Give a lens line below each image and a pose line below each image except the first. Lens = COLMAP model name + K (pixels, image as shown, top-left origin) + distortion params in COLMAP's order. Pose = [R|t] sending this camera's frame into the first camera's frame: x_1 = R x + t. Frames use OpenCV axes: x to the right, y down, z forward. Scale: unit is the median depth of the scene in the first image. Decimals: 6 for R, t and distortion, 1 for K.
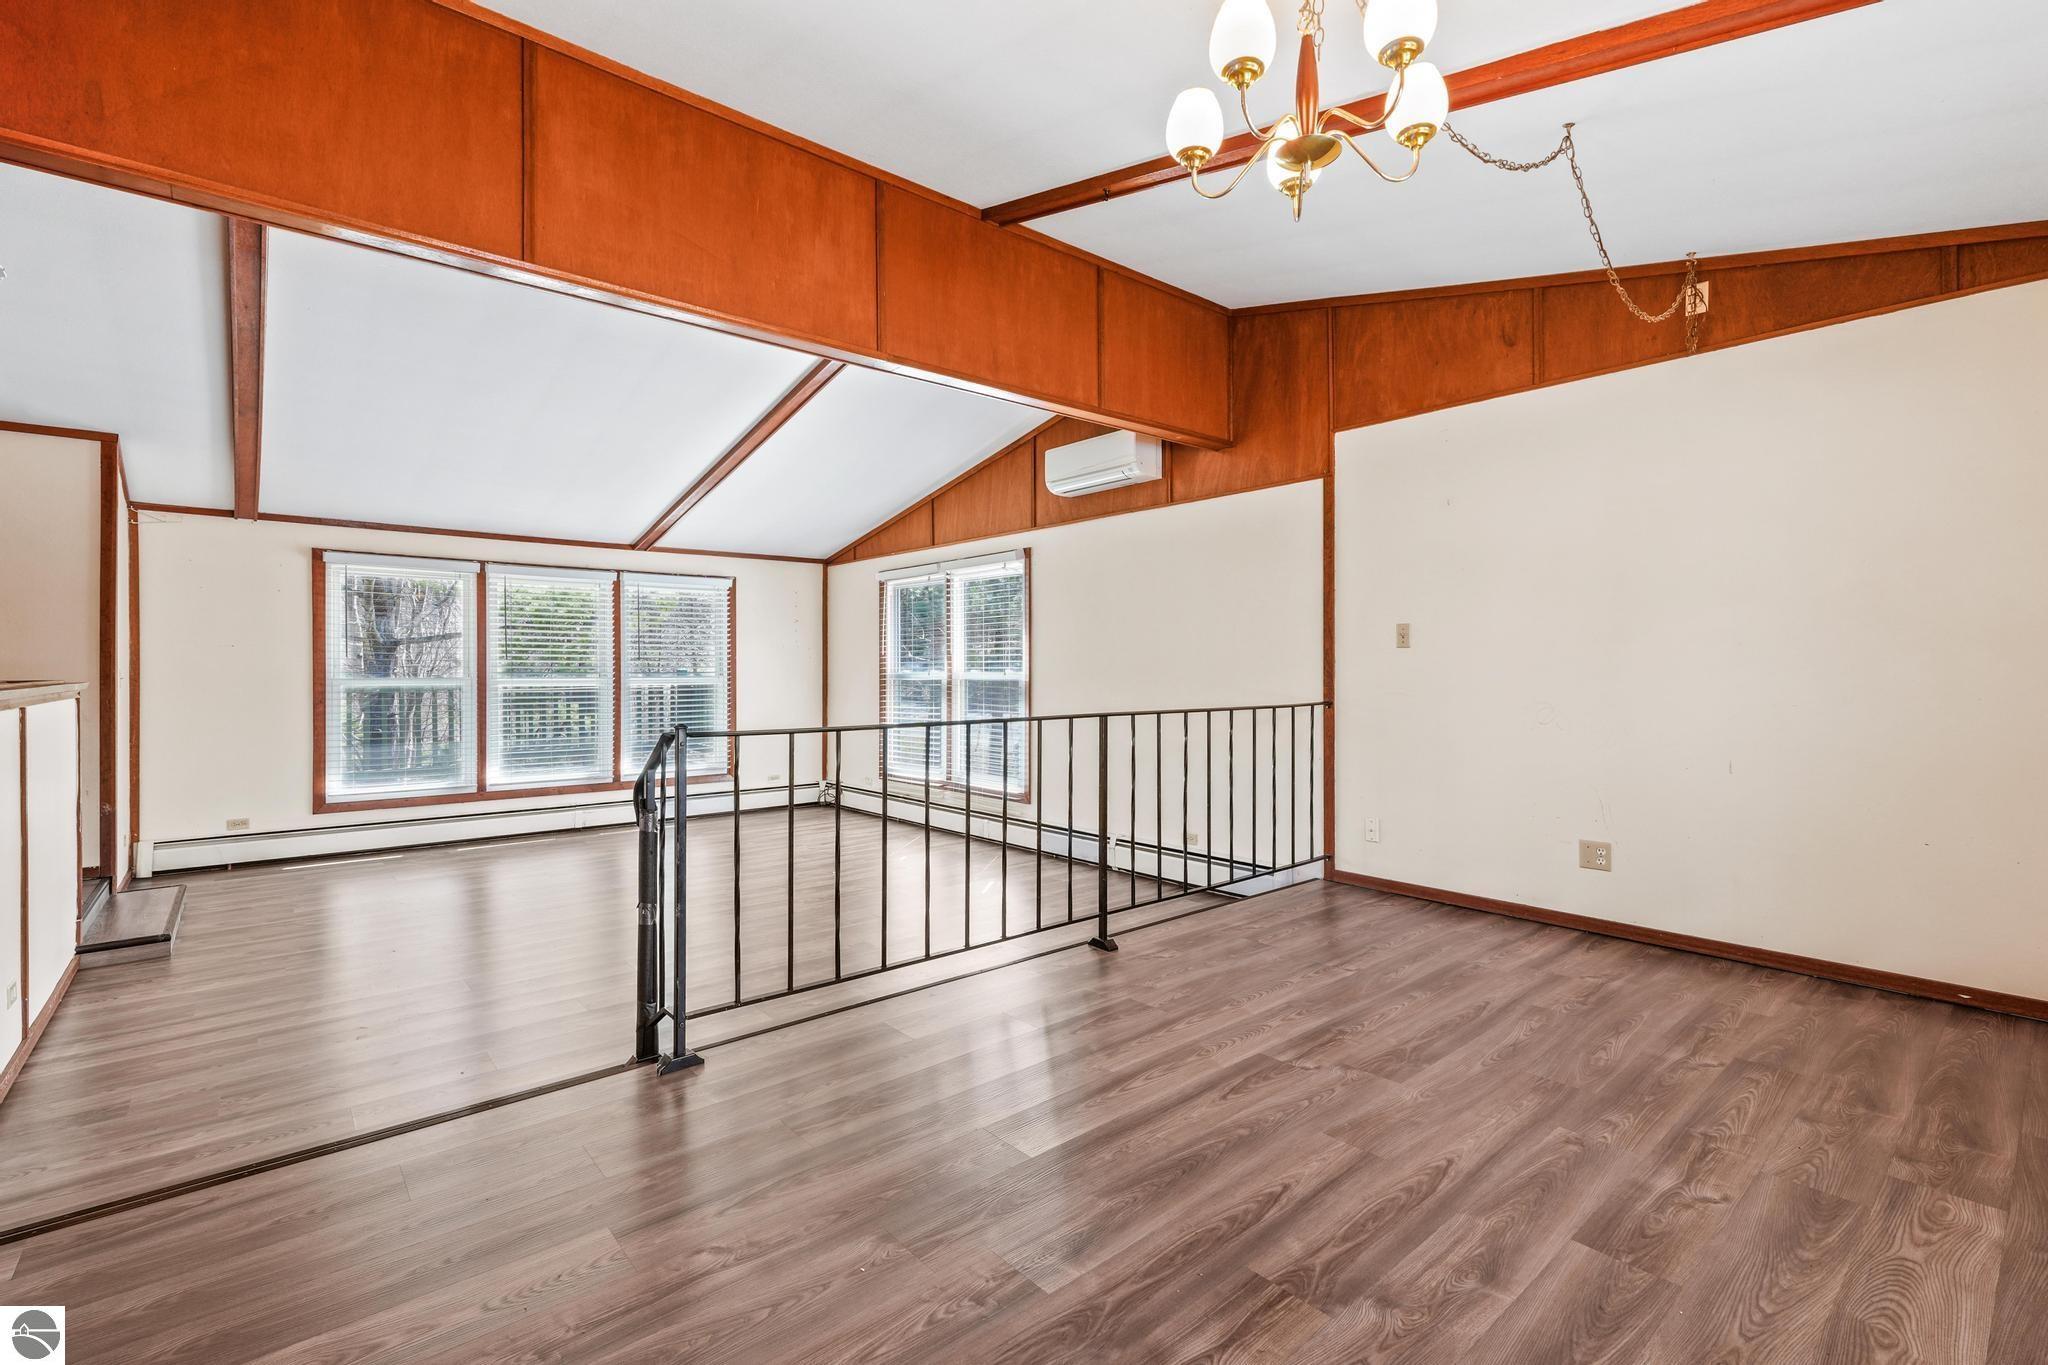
lens RADIAL K [[889.8, 0, 1055.4], [0, 889.8, 671.0], [0, 0, 1]] dist [-0.004711, 0.001193]
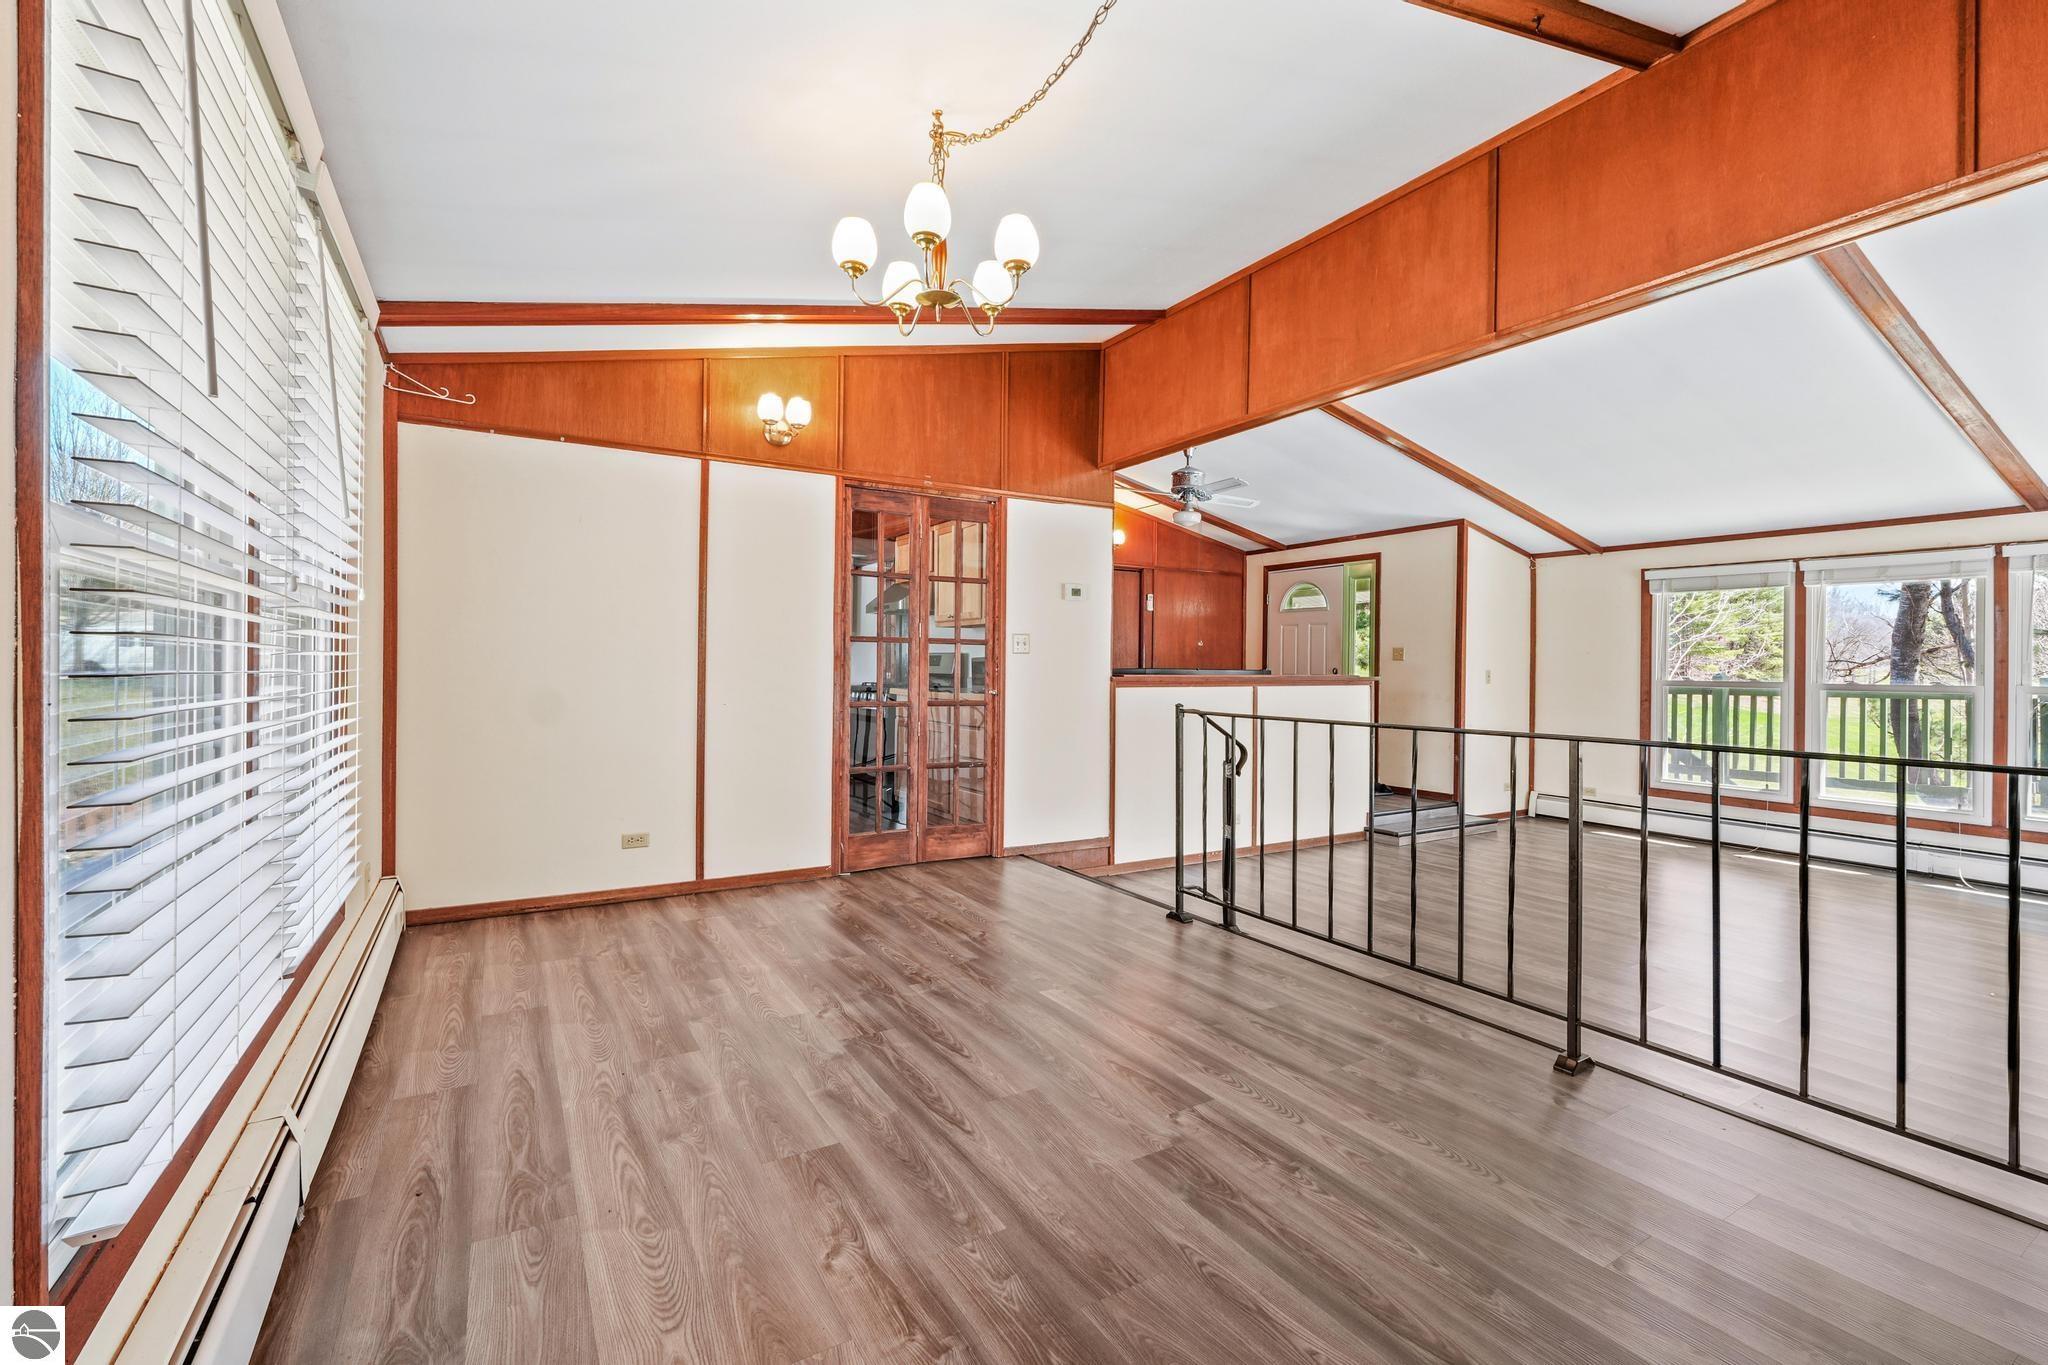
lens RADIAL K [[889.8, 0, 1026.2], [0, 889.8, 670.7], [0, 0, 1]] dist [-0.004711, 0.001193]
pose [[-0.168196, 0.005242, -0.985740, 1.184923], [-0.010644, 0.999918, 0.007134, -0.006972], [0.985696, 0.011692, -0.168126, 0.993755]]
